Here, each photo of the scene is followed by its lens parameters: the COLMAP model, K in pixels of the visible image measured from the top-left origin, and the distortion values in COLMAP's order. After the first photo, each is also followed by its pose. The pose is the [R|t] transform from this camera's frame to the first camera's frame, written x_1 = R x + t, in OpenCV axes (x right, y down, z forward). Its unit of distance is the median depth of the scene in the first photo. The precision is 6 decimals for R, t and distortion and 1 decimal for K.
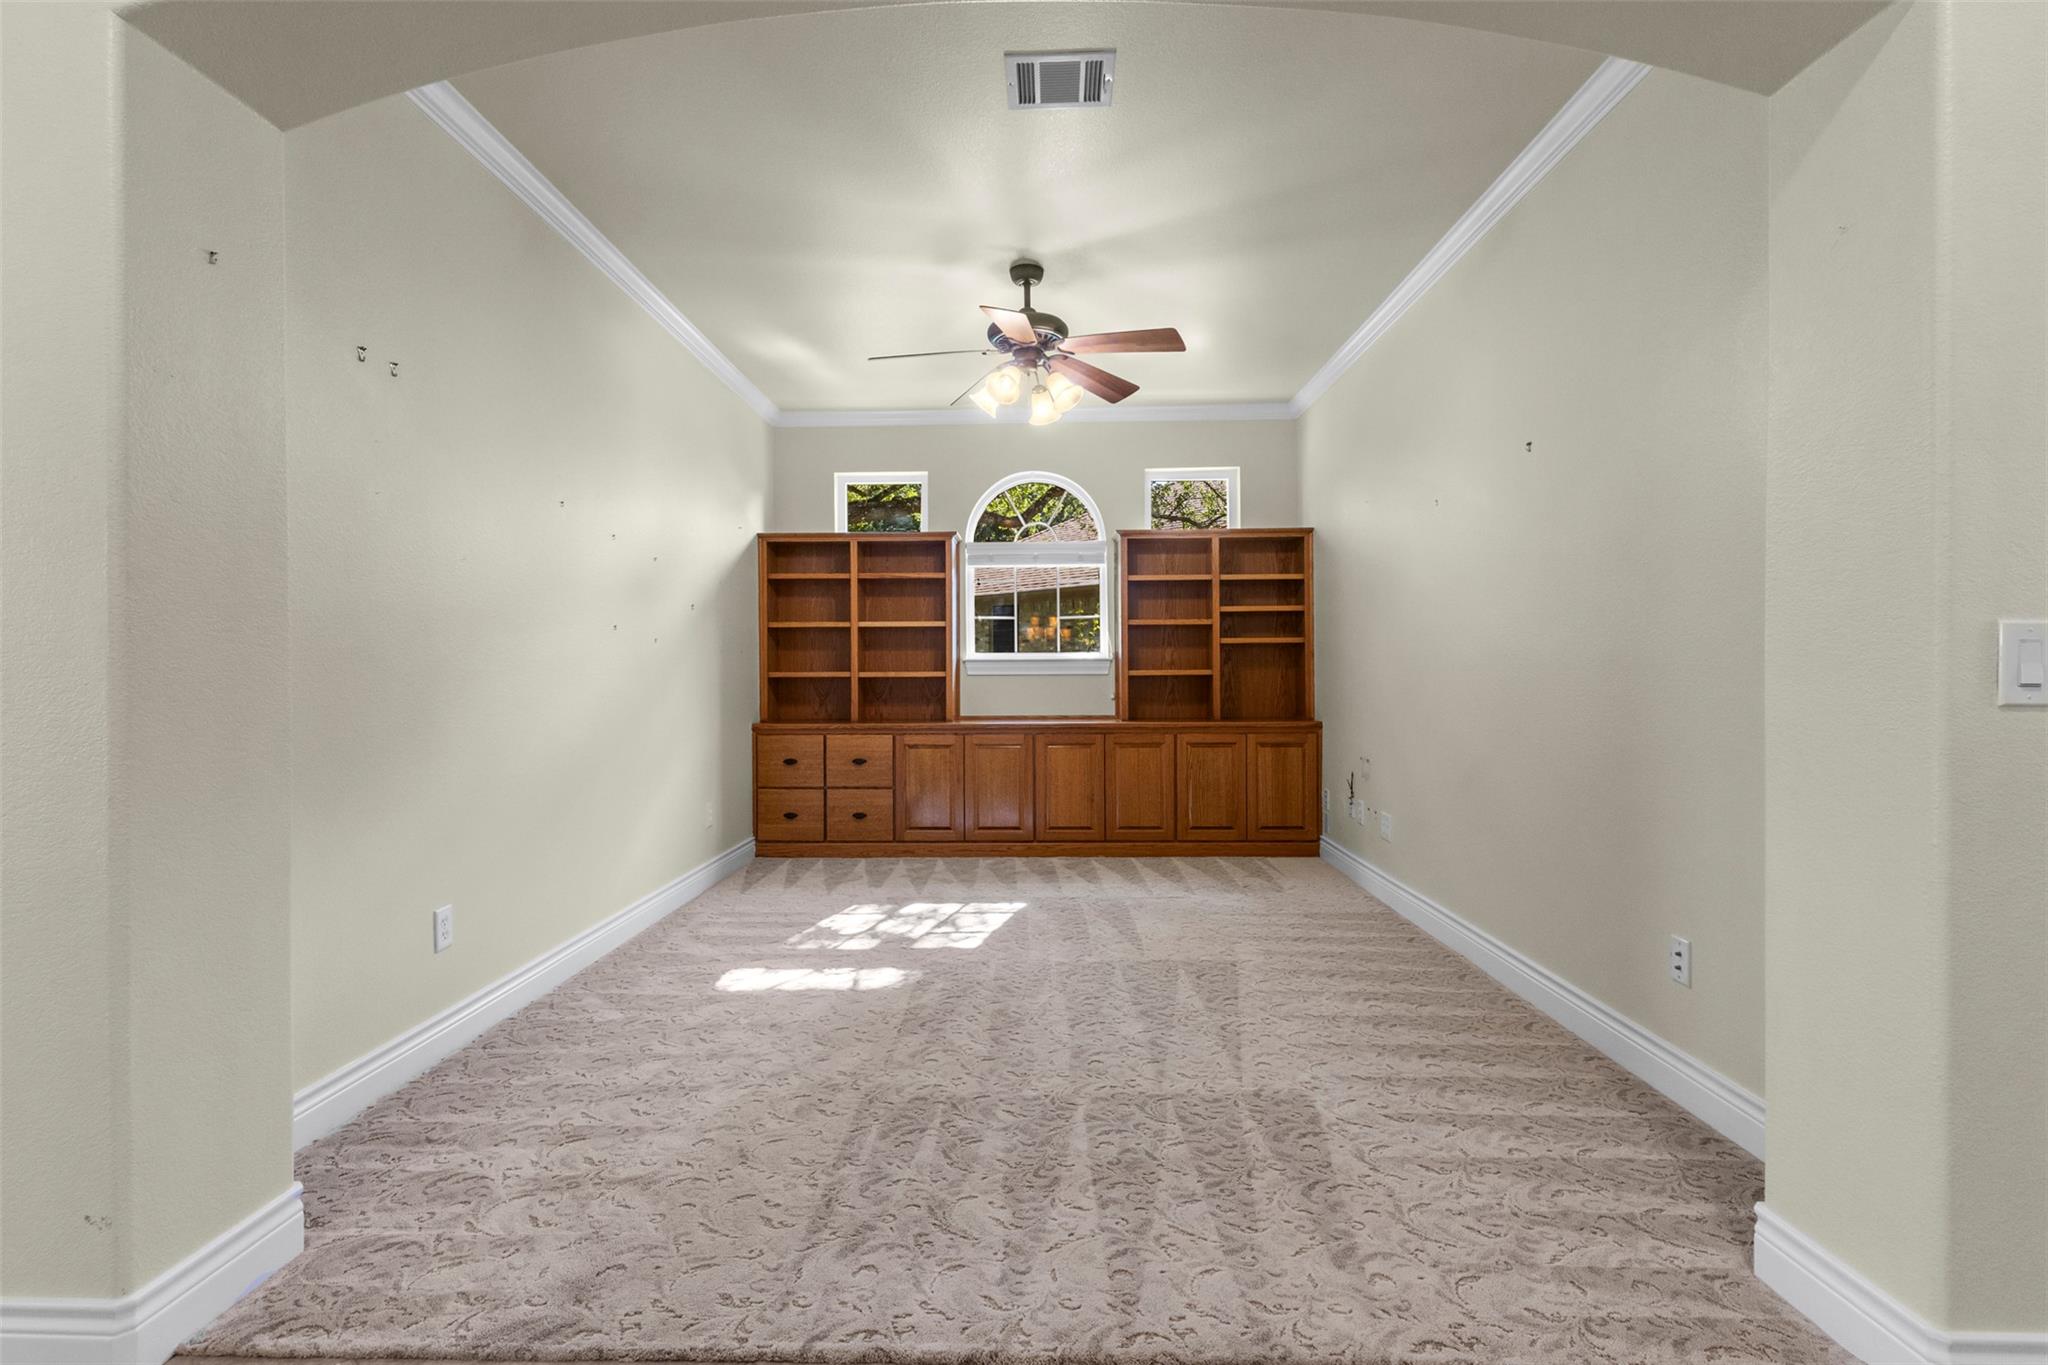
lens RADIAL K [[948.0, 0, 1019.6], [0, 948.0, 677.9], [0, 0, 1]] dist [0.001863, 0.001370]
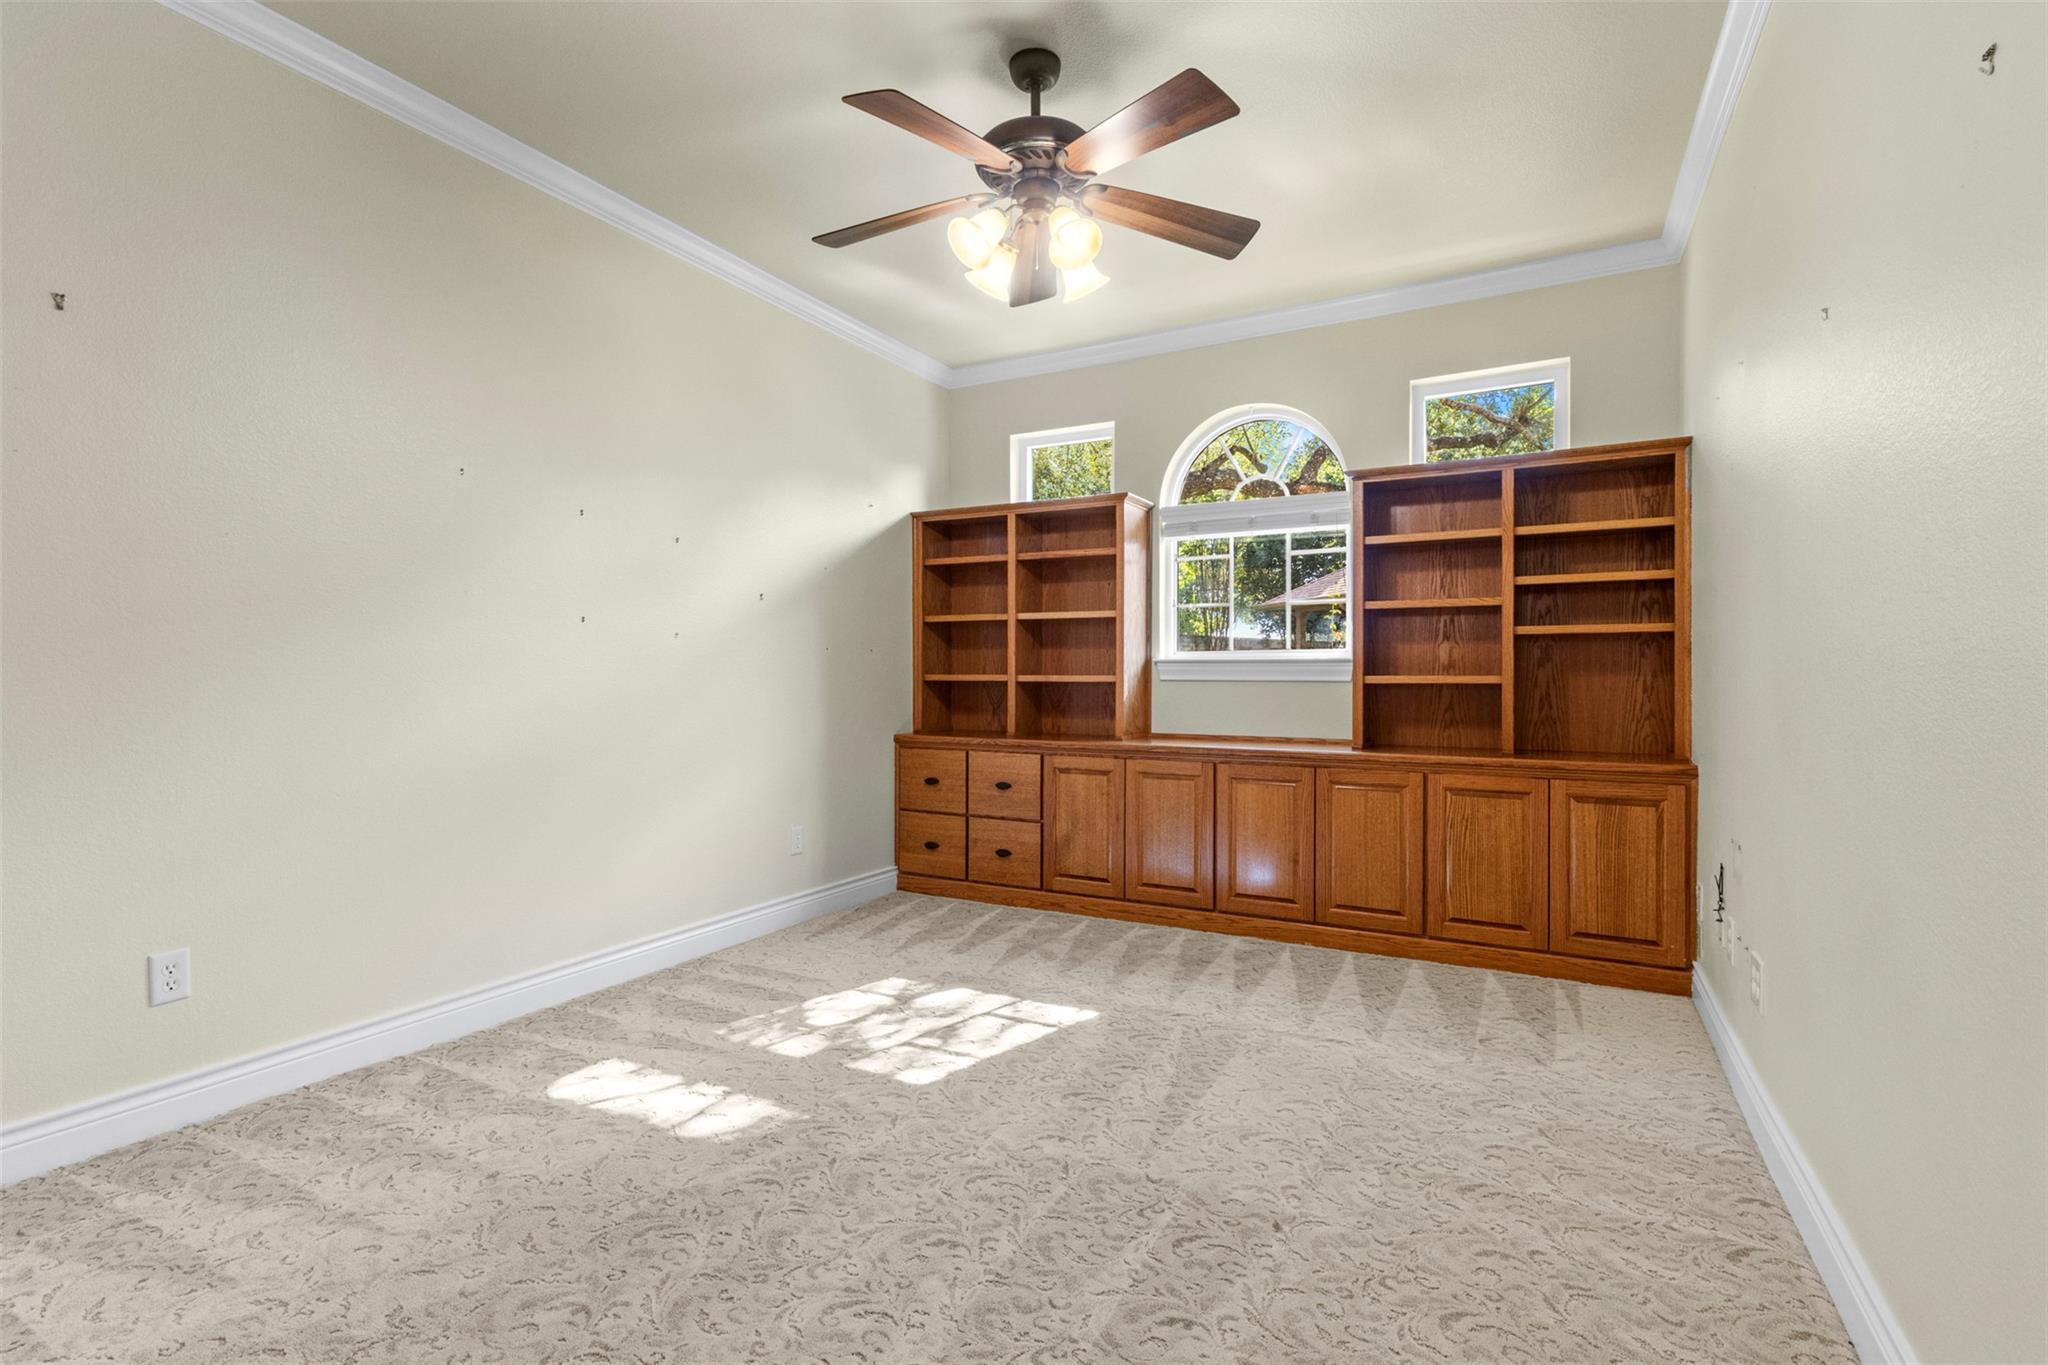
lens RADIAL K [[948.0, 0, 1028.0], [0, 948.0, 683.2], [0, 0, 1]] dist [0.001863, 0.001370]
pose [[0.891094, 0.011507, -0.453674, 0.214043], [-0.010594, 0.999934, 0.004555, -0.003095], [0.453696, 0.000747, 0.891156, 0.289705]]
